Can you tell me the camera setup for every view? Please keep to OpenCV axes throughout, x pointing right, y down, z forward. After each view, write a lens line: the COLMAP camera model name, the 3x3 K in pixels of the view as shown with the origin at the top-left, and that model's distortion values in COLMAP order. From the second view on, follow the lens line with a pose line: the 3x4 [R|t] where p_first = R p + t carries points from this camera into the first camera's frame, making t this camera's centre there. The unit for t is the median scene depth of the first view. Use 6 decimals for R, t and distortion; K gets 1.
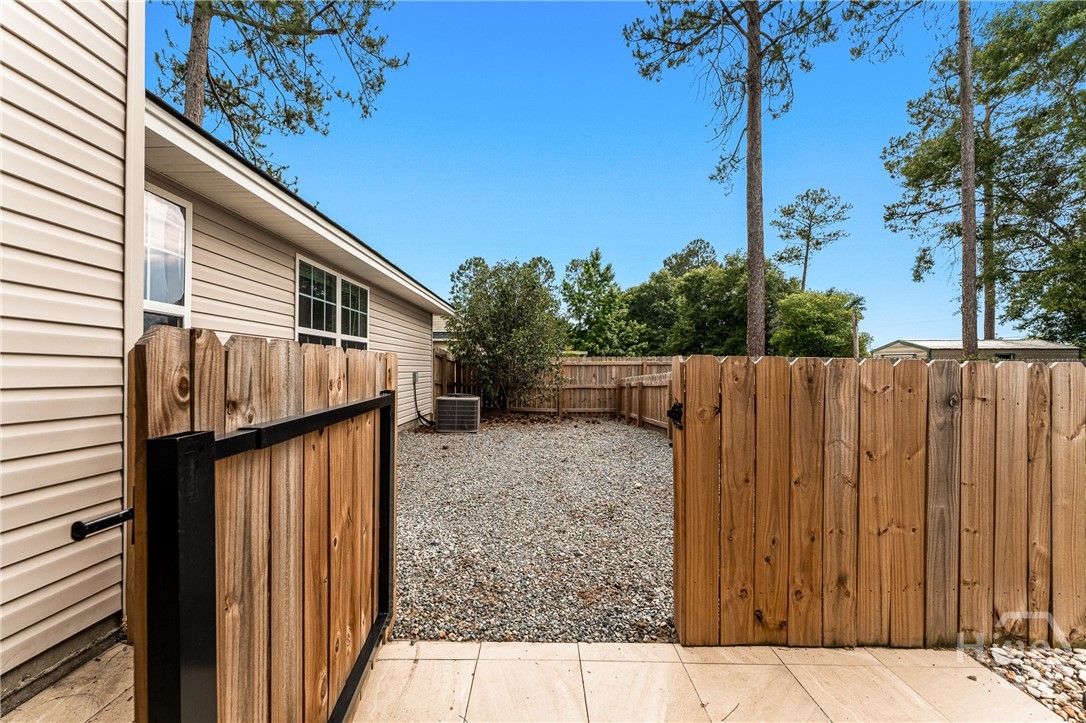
lens RADIAL K [[431.2, 0, 543.1], [0, 431.2, 358.7], [0, 0, 1]] dist [0.000137, 0.000168]
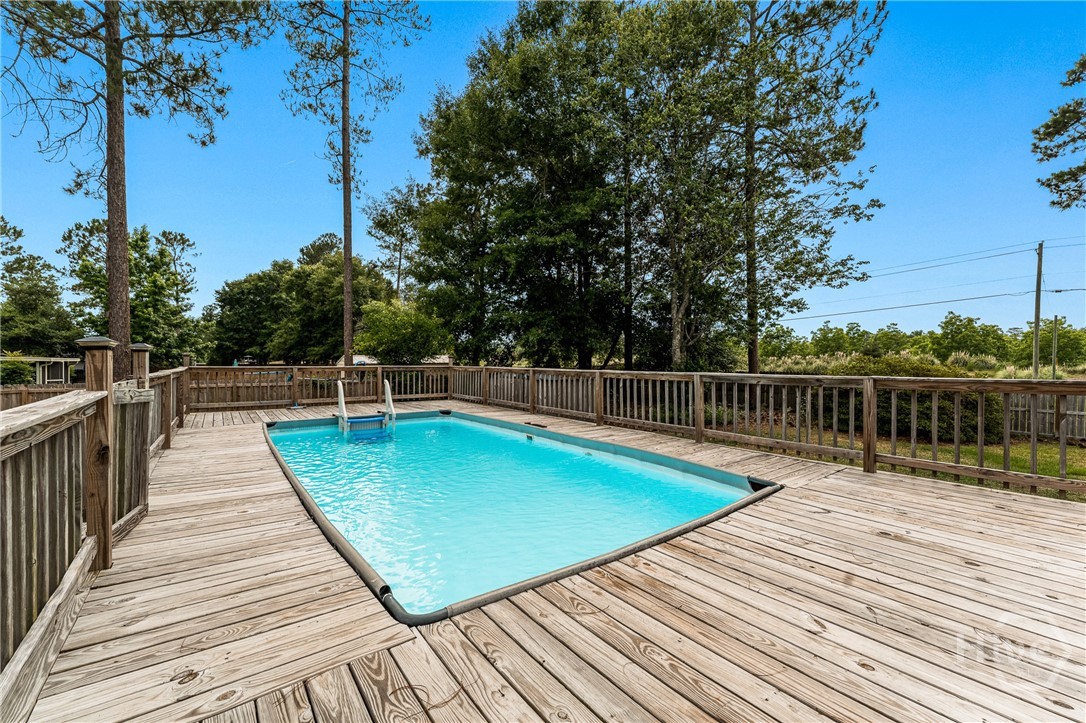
lens RADIAL K [[431.2, 0, 543.1], [0, 431.2, 358.7], [0, 0, 1]] dist [0.000137, 0.000168]
pose [[0.787186, -0.005280, 0.616693, 0.215811], [-0.011030, 0.999683, 0.022638, -0.029222], [-0.616617, -0.024622, 0.786878, -0.132877]]
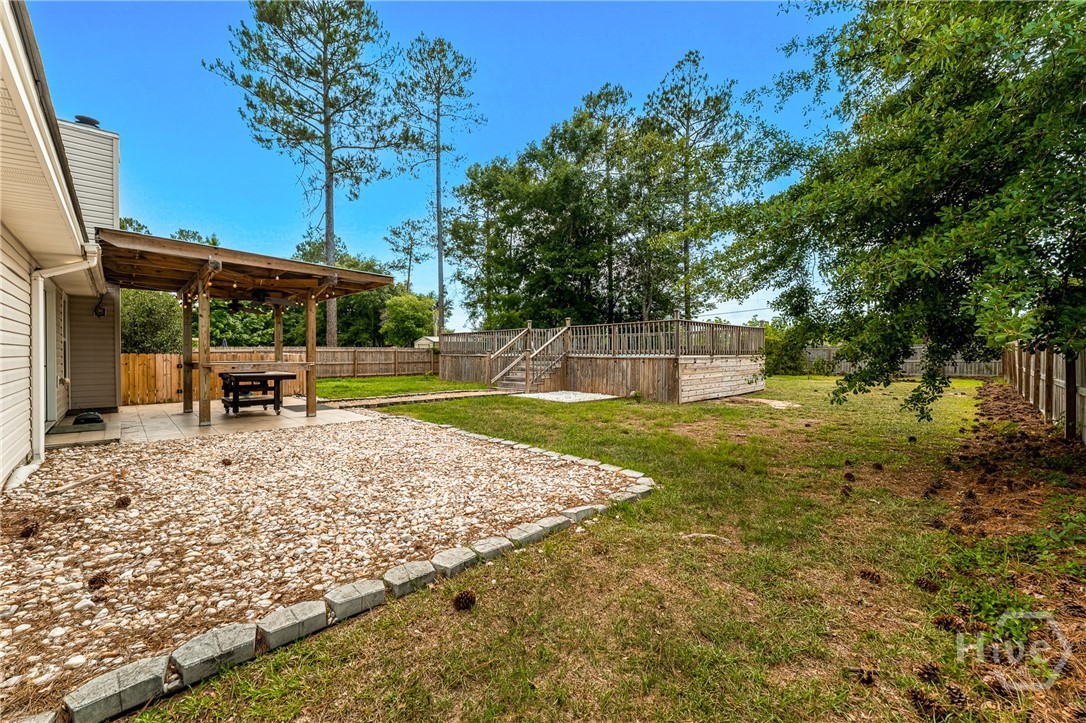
lens RADIAL K [[431.2, 0, 543.1], [0, 431.2, 358.7], [0, 0, 1]] dist [0.000137, 0.000168]
pose [[0.716545, -0.020122, 0.697250, -0.035670], [-0.010504, 0.999159, 0.039629, -0.012284], [-0.697462, -0.035720, 0.715731, -0.275056]]
